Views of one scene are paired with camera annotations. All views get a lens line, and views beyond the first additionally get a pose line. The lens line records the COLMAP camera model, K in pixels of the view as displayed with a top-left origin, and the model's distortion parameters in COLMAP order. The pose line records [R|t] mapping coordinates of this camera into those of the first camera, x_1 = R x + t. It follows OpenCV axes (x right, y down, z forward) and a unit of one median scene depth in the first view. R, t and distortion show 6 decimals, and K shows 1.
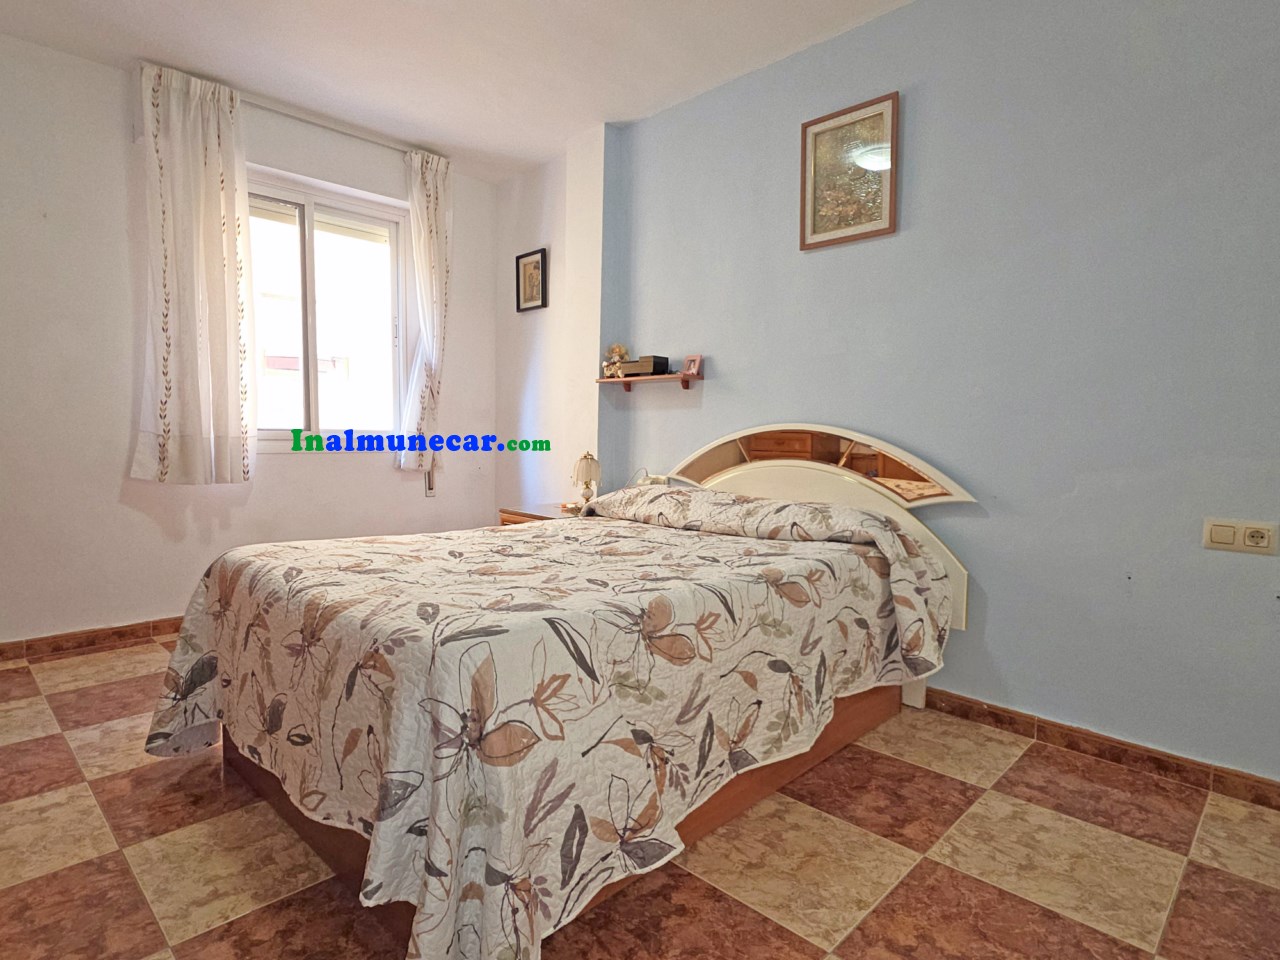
lens RADIAL K [[711.2, 0, 640.7], [0, 711.2, 480.5], [0, 0, 1]] dist [0.005394, 0.001911]
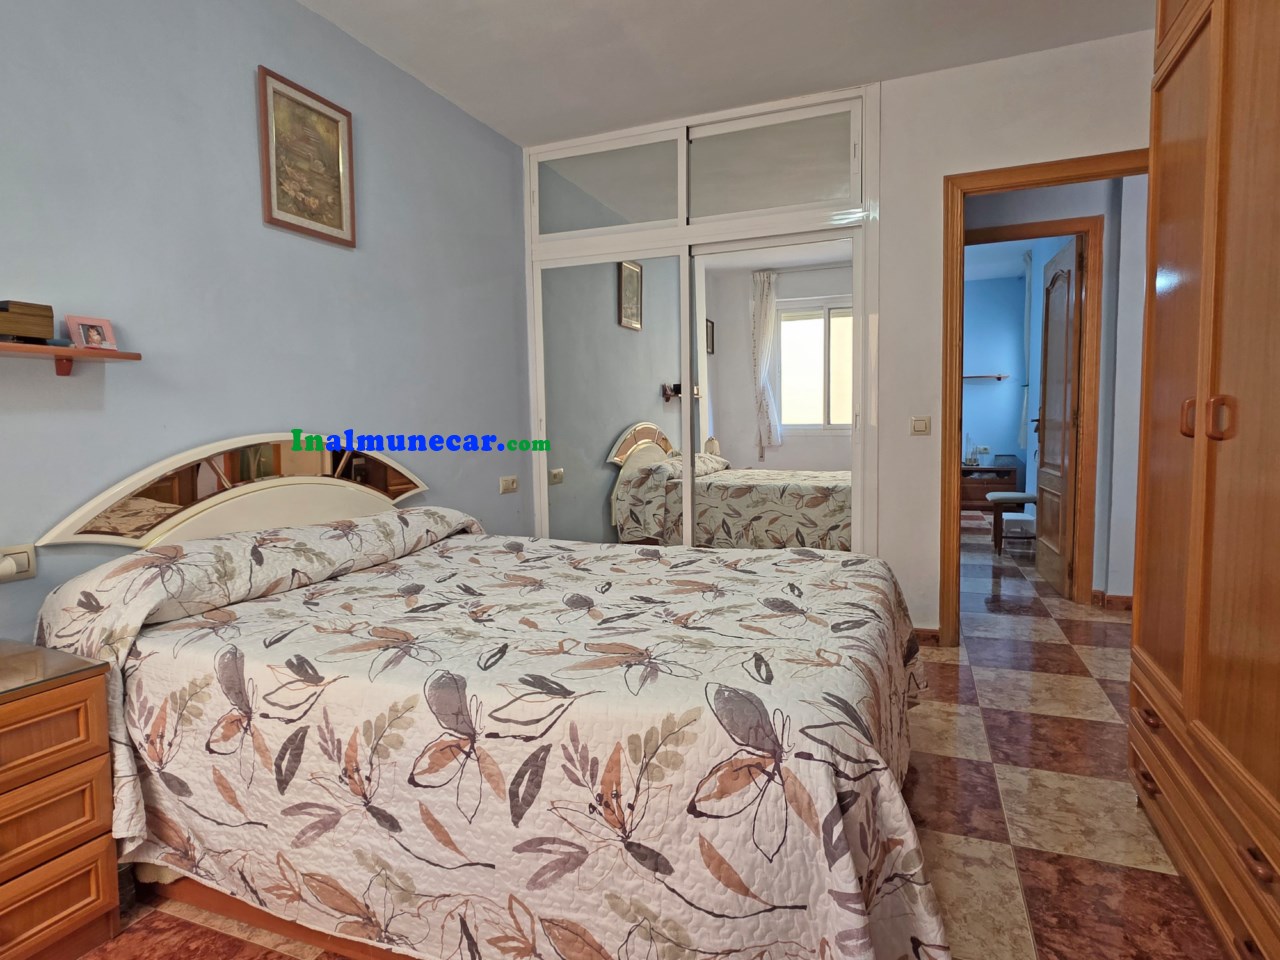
lens RADIAL K [[711.2, 0, 639.9], [0, 711.2, 477.9], [0, 0, 1]] dist [0.005394, 0.001911]
pose [[-0.387956, -0.085306, 0.917722, -0.750100], [0.067592, 0.990393, 0.120635, -0.105105], [-0.919196, 0.108832, -0.378463, 0.986352]]
